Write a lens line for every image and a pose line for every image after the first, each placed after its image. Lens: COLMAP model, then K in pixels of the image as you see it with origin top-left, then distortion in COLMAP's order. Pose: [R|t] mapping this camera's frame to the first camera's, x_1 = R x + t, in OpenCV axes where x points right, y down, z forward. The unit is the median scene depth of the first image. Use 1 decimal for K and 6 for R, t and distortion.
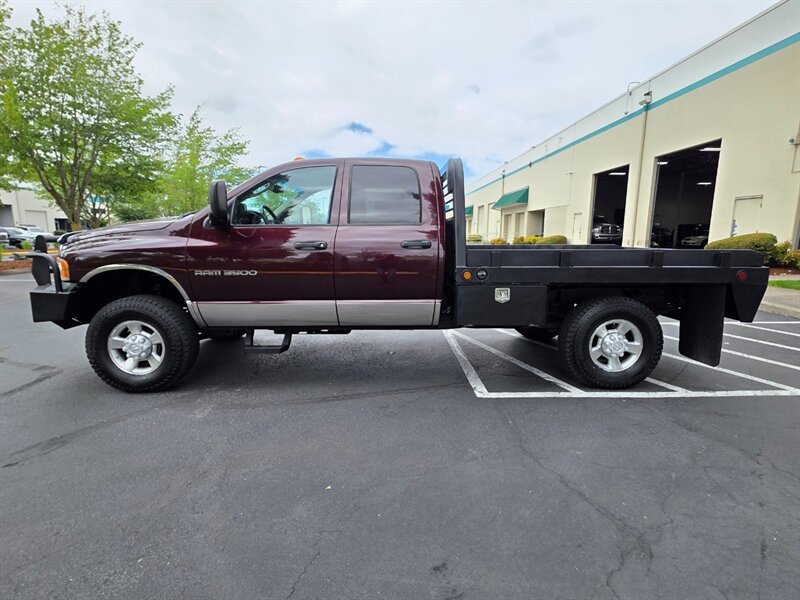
lens RADIAL K [[414.4, 0, 400.0], [0, 414.4, 300.0], [0, 0, 1]] dist [0.002218, -0.000315]
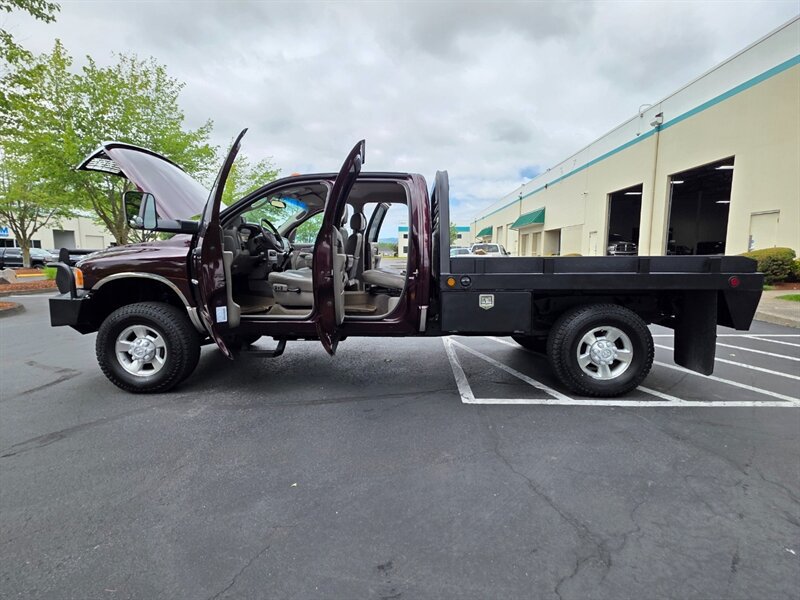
lens RADIAL K [[395.1, 0, 400.0], [0, 395.1, 300.0], [0, 0, 1]] dist [0.001527, 0.000533]
pose [[0.997961, -0.000053, -0.063825, 0.094452], [-0.002827, 0.998982, -0.045026, 0.027810], [0.063763, 0.045114, 0.996945, 0.019463]]
